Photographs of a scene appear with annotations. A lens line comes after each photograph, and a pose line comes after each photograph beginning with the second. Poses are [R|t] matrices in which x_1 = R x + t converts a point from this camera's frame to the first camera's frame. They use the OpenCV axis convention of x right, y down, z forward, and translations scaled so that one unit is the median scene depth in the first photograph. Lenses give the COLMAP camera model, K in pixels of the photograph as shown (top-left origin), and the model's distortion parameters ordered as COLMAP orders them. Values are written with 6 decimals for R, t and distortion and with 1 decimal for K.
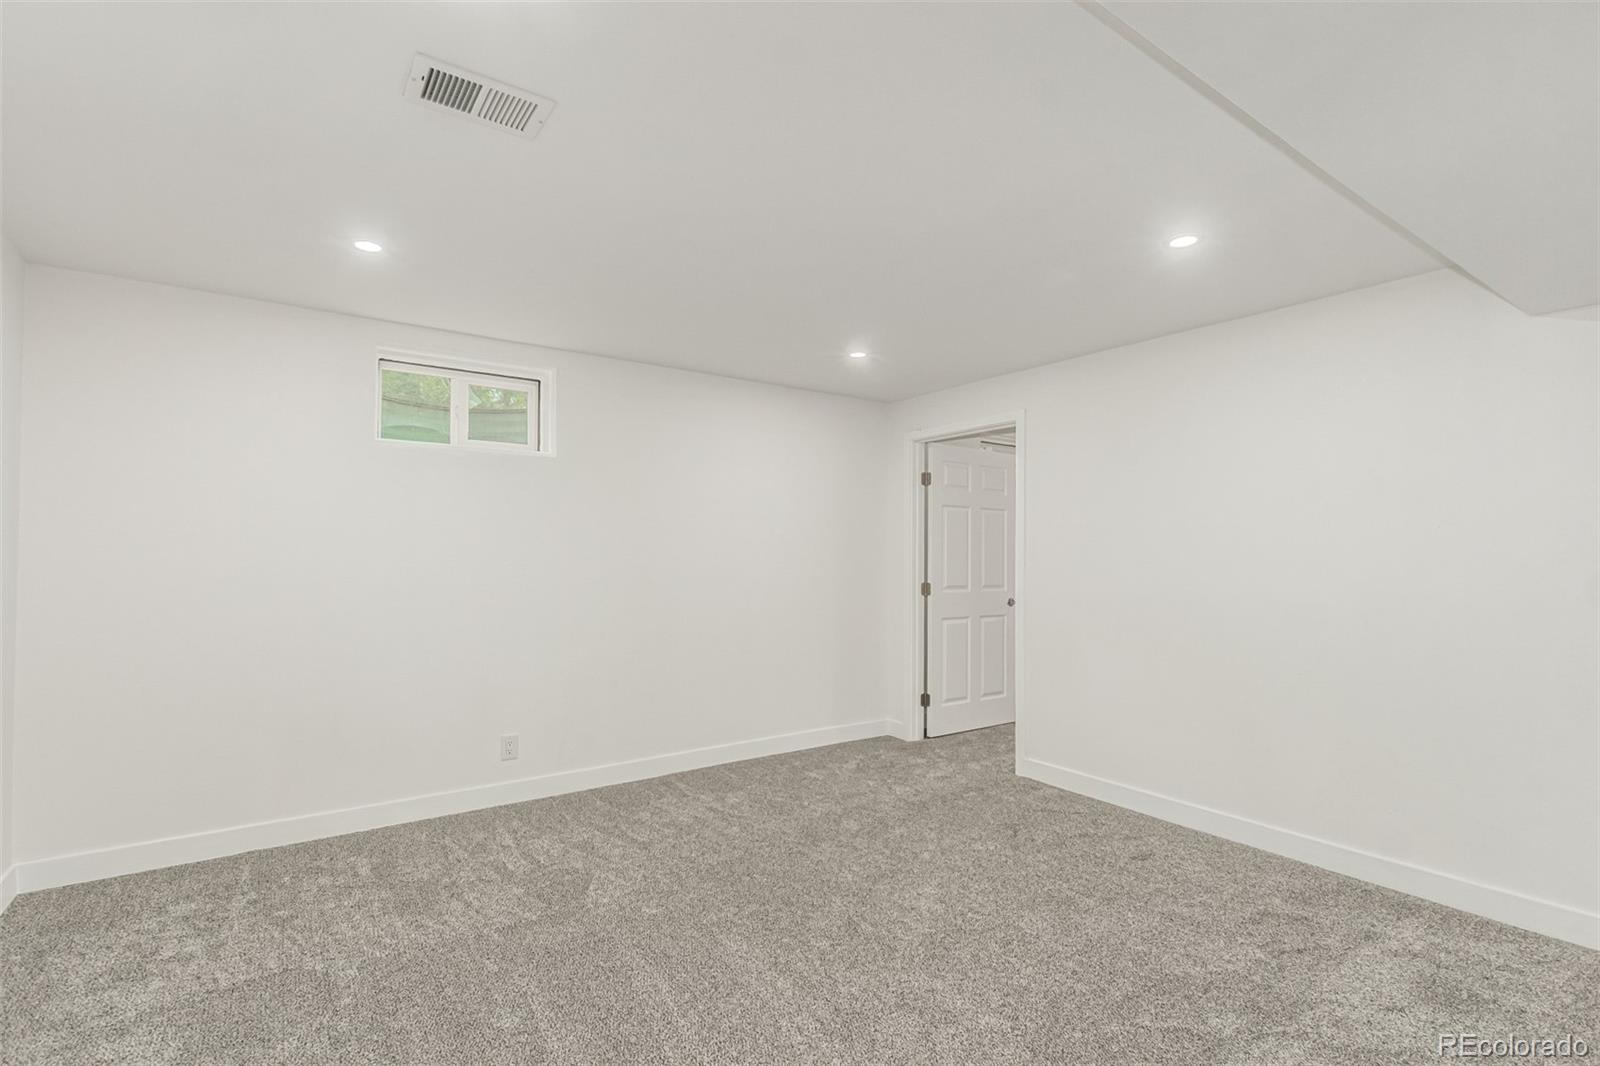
lens RADIAL K [[745.5, 0, 800.6], [0, 745.5, 534.5], [0, 0, 1]] dist [0.012172, -0.005300]
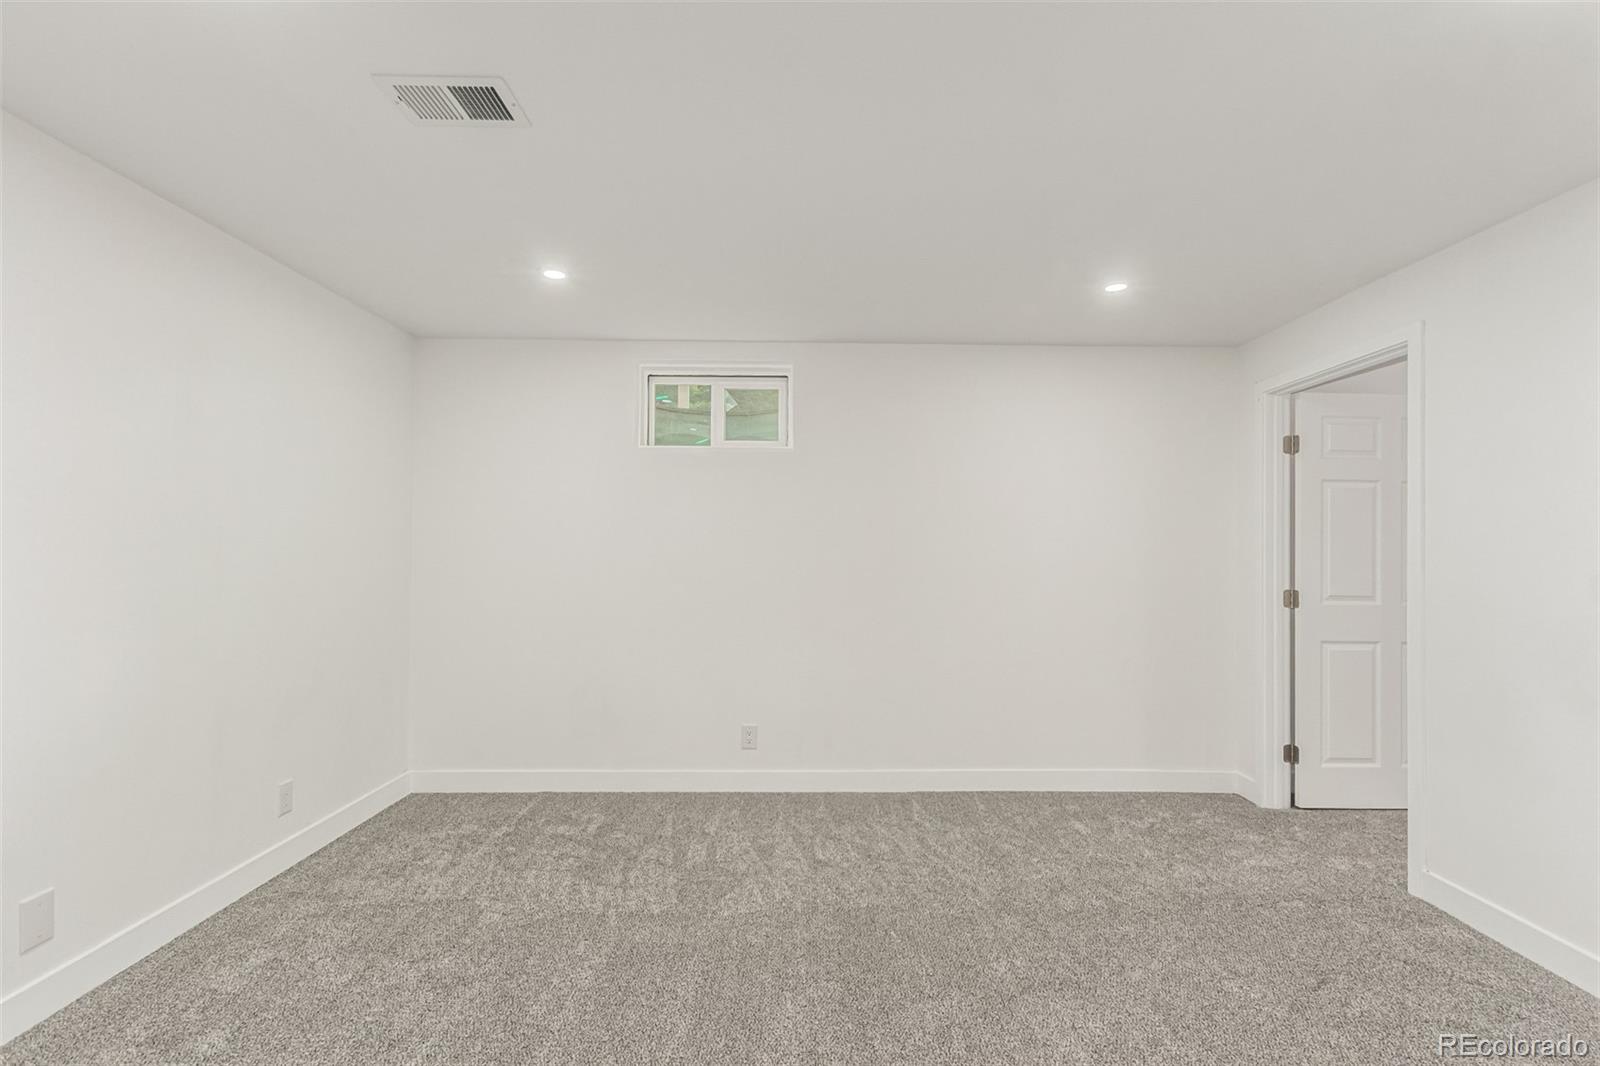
lens RADIAL K [[745.5, 0, 799.3], [0, 745.5, 538.8], [0, 0, 1]] dist [0.012172, -0.005300]
pose [[0.825812, -0.007978, -0.563890, 0.232442], [0.012983, 0.999904, 0.004866, 0.007798], [0.563797, -0.011339, 0.825836, 0.182420]]
